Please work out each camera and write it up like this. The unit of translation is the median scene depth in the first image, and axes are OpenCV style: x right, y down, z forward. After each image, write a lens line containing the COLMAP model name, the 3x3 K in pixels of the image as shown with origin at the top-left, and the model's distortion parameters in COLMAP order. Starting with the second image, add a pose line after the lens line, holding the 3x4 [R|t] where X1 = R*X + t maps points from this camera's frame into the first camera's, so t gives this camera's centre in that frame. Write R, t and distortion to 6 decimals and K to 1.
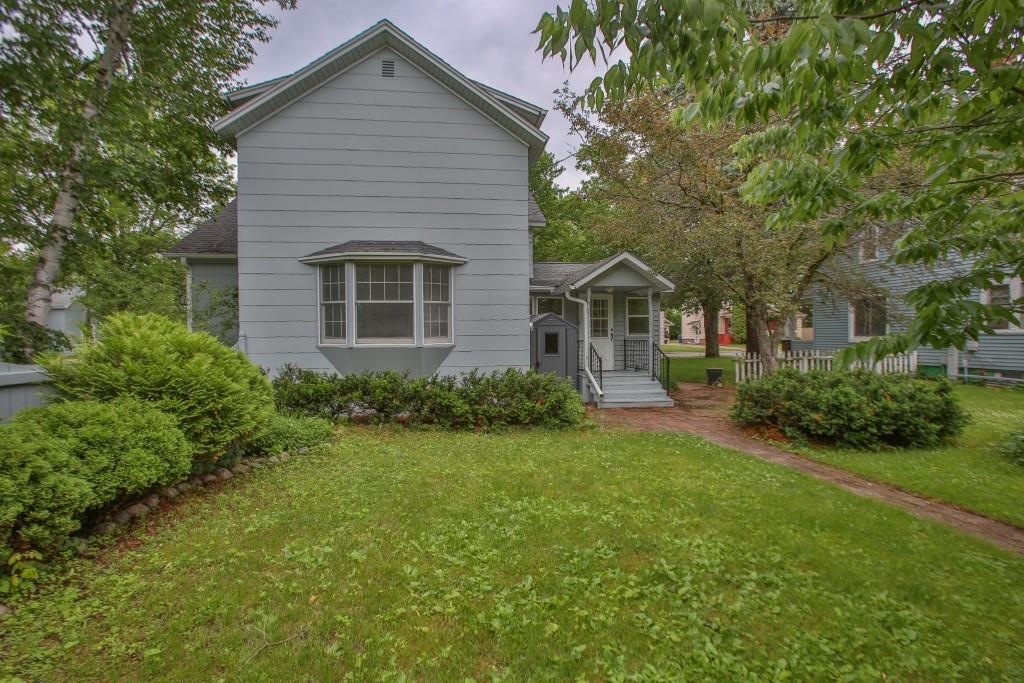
lens RADIAL K [[499.2, 0, 512.0], [0, 499.2, 341.5], [0, 0, 1]] dist [0.000636, 0.000366]
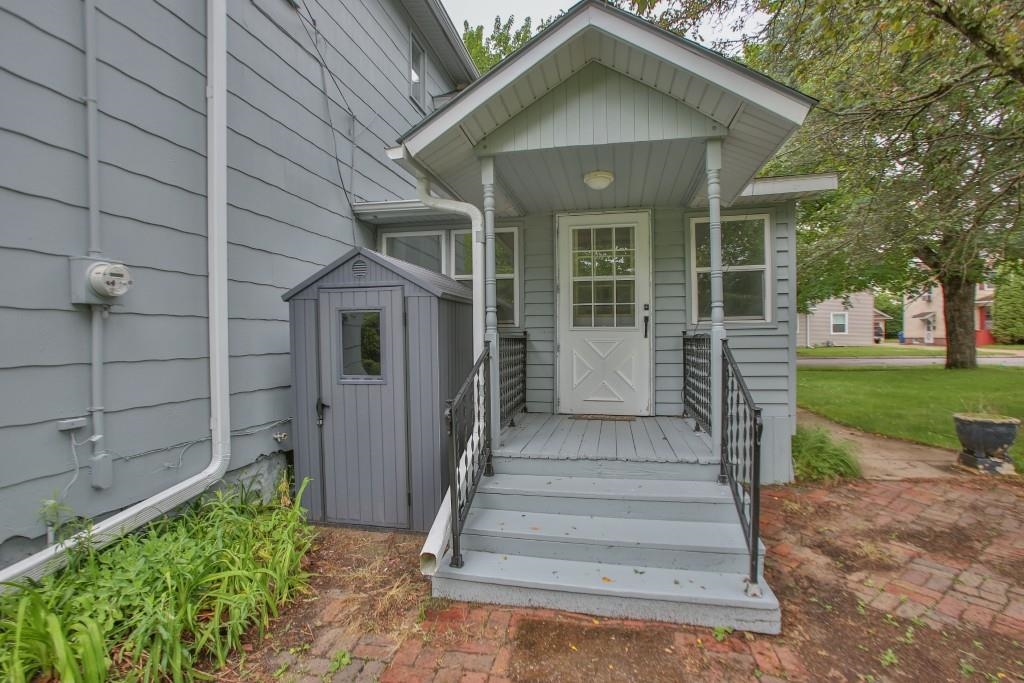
lens RADIAL K [[499.2, 0, 512.0], [0, 499.2, 341.5], [0, 0, 1]] dist [0.000636, 0.000366]
pose [[0.941797, -0.000967, -0.336182, 0.089194], [0.000790, 0.999999, -0.000663, 0.001043], [0.336182, 0.000359, 0.941797, 0.235301]]
